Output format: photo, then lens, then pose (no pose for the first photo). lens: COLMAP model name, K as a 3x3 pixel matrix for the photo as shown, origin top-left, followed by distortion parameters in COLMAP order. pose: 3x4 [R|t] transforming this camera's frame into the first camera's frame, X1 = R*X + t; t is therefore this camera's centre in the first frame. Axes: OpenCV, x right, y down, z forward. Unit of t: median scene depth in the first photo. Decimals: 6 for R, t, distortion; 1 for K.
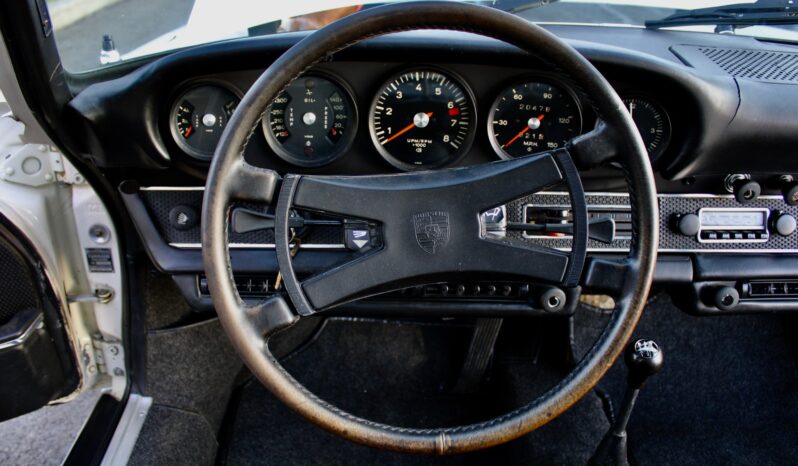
lens RADIAL K [[670.8, 0, 398.0], [0, 670.8, 224.2], [0, 0, 1]] dist [-0.156322, 0.153299]
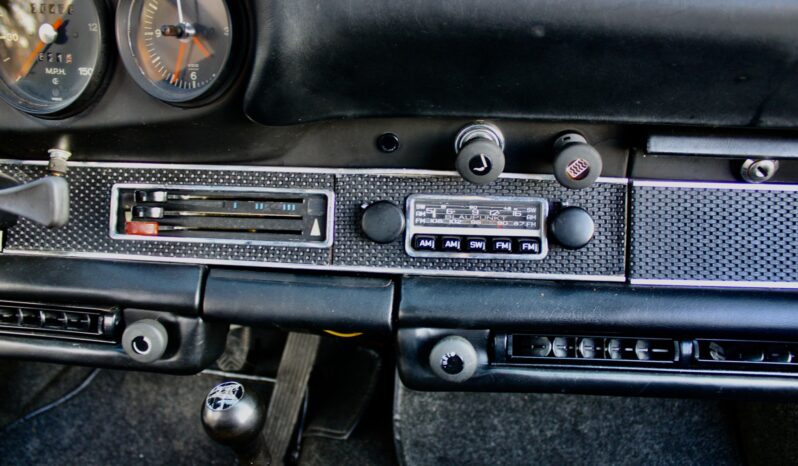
lens RADIAL K [[628.1, 0, 445.9], [0, 628.1, 231.9], [0, 0, 1]] dist [-0.200088, 0.185546]
pose [[0.991177, 0.022457, -0.130631, 0.388676], [-0.033490, 0.995996, -0.082885, 0.035092], [0.128247, 0.086528, 0.987960, 0.329587]]
